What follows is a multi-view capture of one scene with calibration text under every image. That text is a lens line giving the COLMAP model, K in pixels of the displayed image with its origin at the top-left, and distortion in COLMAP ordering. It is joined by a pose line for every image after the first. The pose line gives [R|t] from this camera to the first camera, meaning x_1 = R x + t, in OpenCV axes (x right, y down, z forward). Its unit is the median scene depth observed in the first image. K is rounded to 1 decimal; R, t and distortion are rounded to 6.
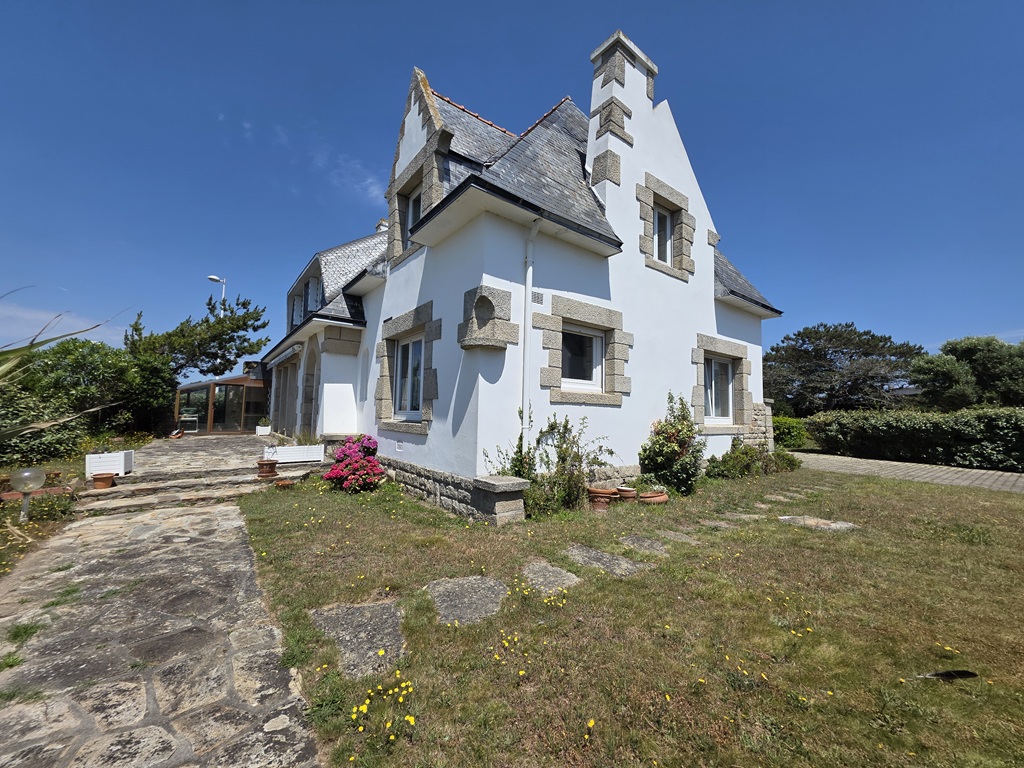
lens RADIAL K [[406.0, 0, 512.6], [0, 406.0, 386.6], [0, 0, 1]] dist [0.003695, -0.000156]
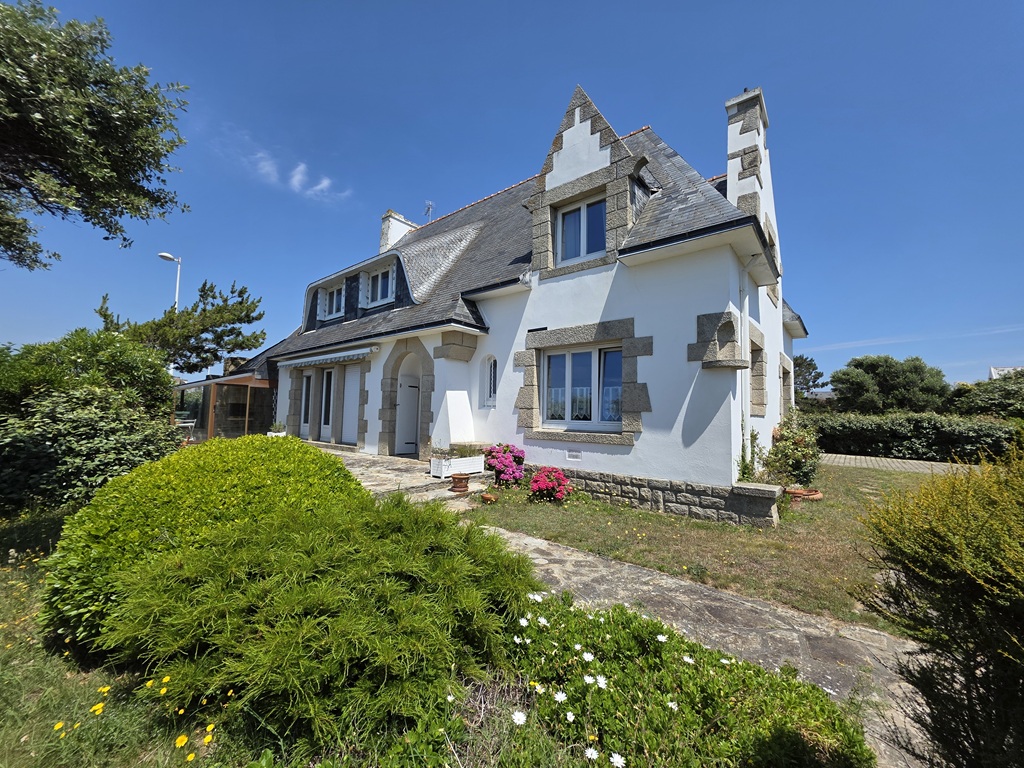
lens RADIAL K [[406.0, 0, 512.6], [0, 406.0, 386.6], [0, 0, 1]] dist [0.003695, -0.000156]
pose [[0.973911, 0.013829, 0.226510, -0.430734], [-0.015212, 0.999875, 0.004360, -0.019234], [-0.226421, -0.007692, 0.973999, 0.024300]]
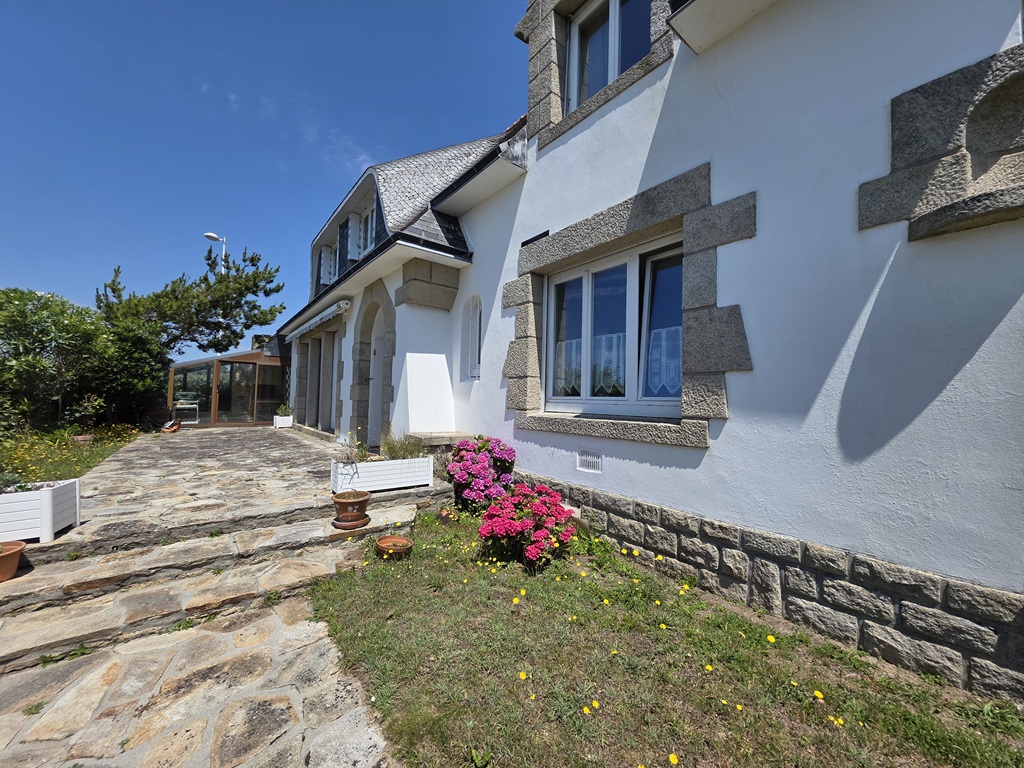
lens RADIAL K [[406.0, 0, 512.6], [0, 406.0, 386.6], [0, 0, 1]] dist [0.003695, -0.000156]
pose [[0.999956, 0.002268, 0.009081, -0.249492], [-0.002589, 0.999366, 0.035495, 0.017742], [-0.008995, -0.035517, 0.999329, 0.304422]]
